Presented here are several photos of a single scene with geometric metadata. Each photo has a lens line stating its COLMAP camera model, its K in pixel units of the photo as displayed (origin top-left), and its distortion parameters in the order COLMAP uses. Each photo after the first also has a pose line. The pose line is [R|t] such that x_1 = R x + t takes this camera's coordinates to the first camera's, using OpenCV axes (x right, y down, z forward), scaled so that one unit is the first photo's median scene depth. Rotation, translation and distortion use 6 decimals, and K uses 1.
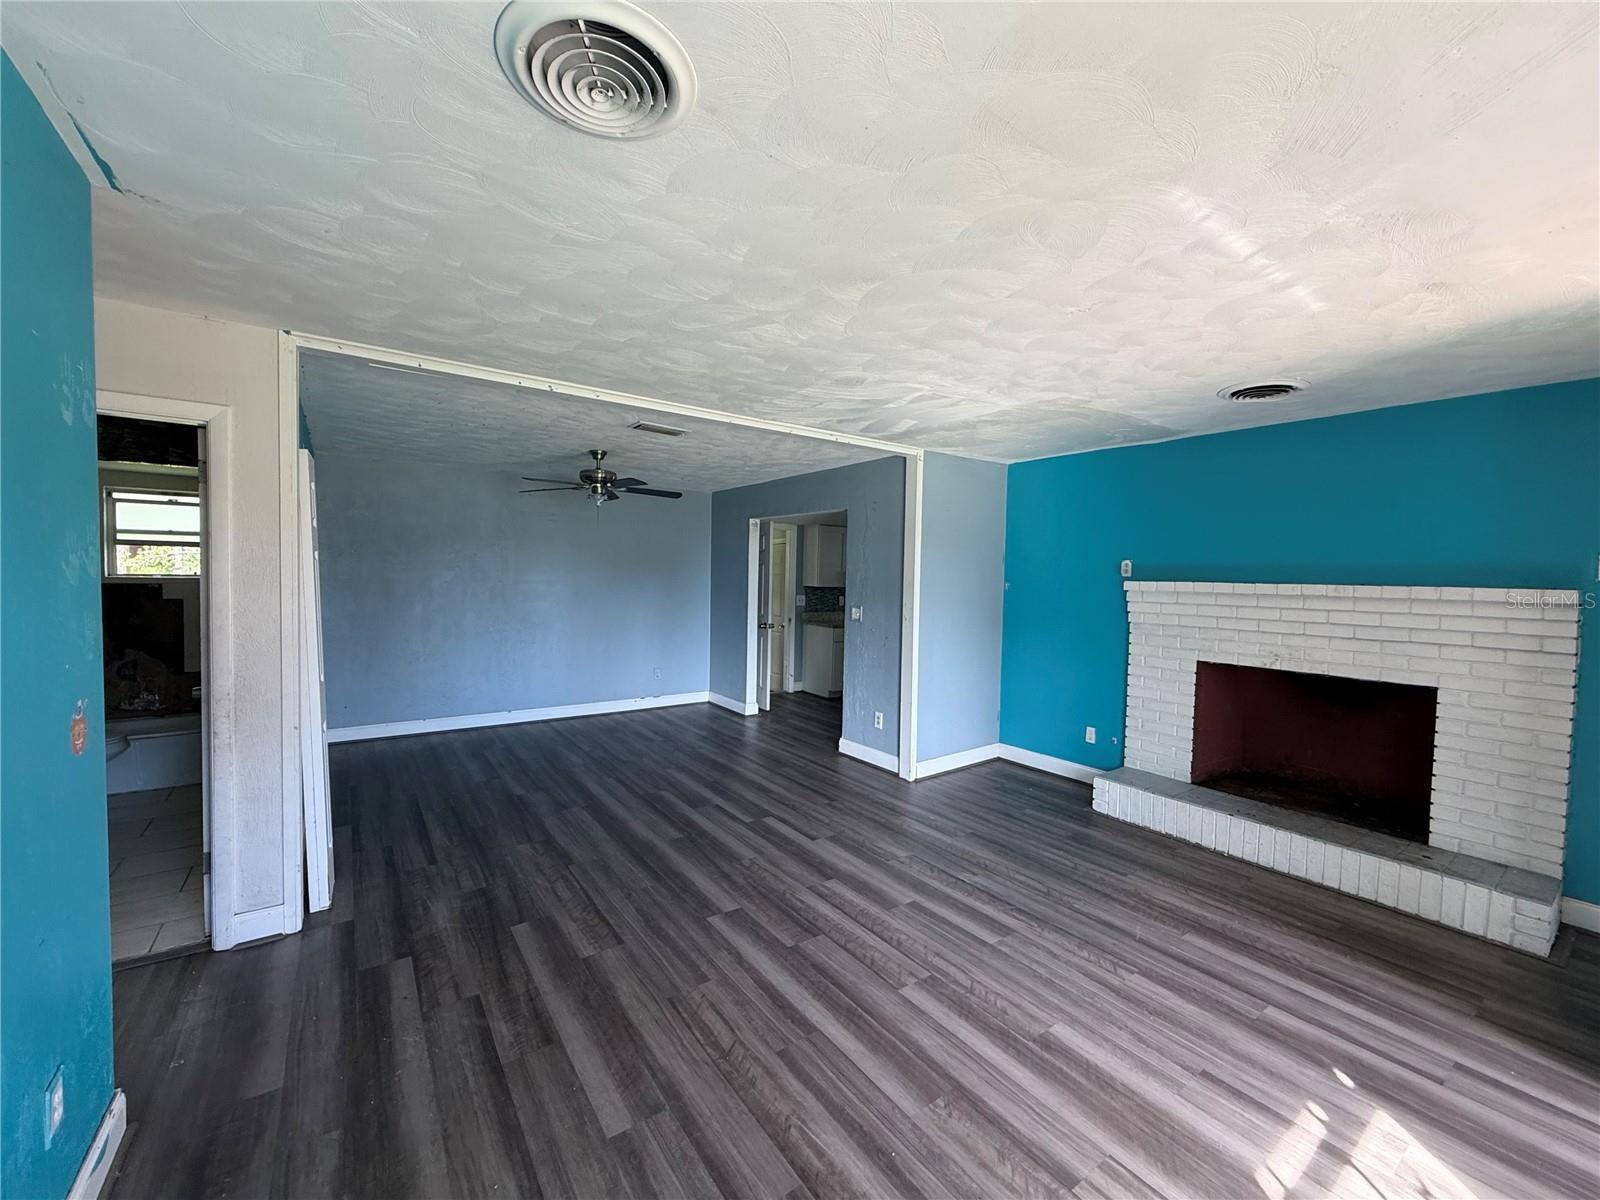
lens RADIAL K [[638.0, 0, 800.6], [0, 638.0, 599.2], [0, 0, 1]] dist [0.003824, 0.000185]
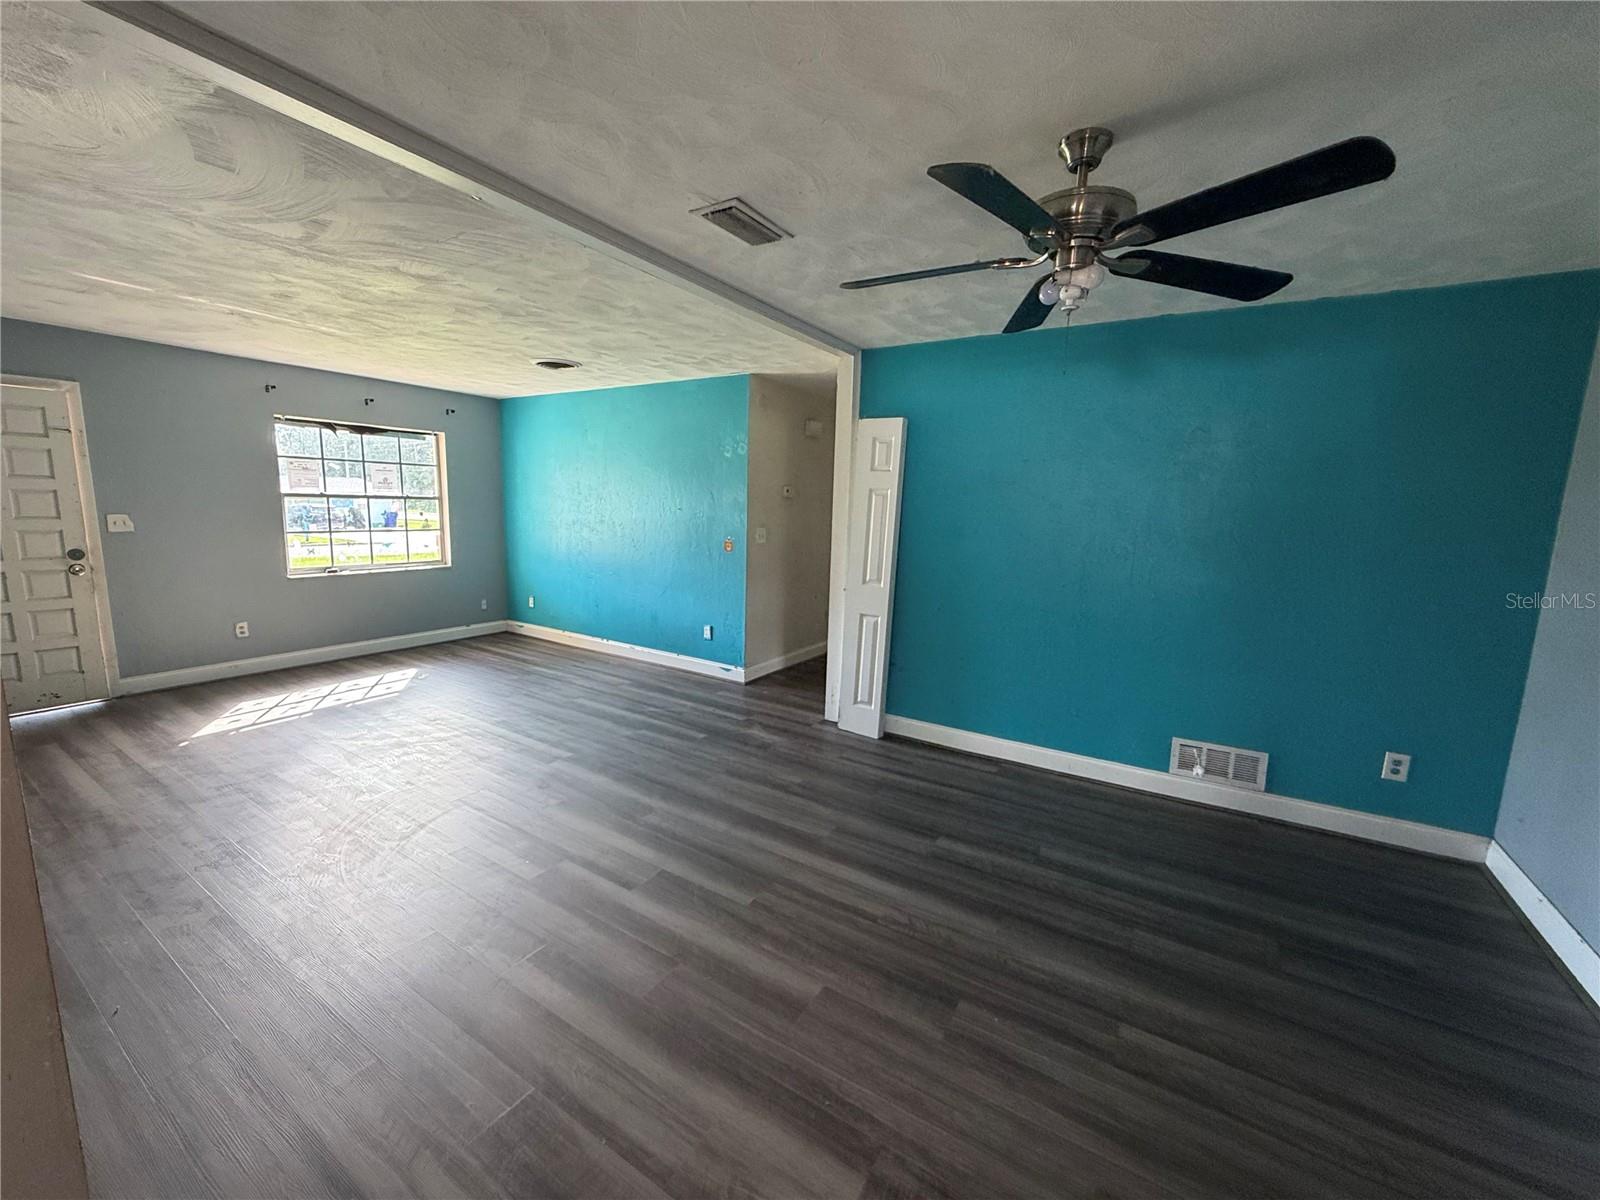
lens RADIAL K [[638.0, 0, 796.2], [0, 638.0, 605.1], [0, 0, 1]] dist [0.003824, 0.000185]
pose [[-0.926429, 0.011716, -0.376287, -0.088515], [-0.063127, 0.980530, 0.185949, -0.088628], [0.371139, 0.196022, -0.907651, 2.556811]]
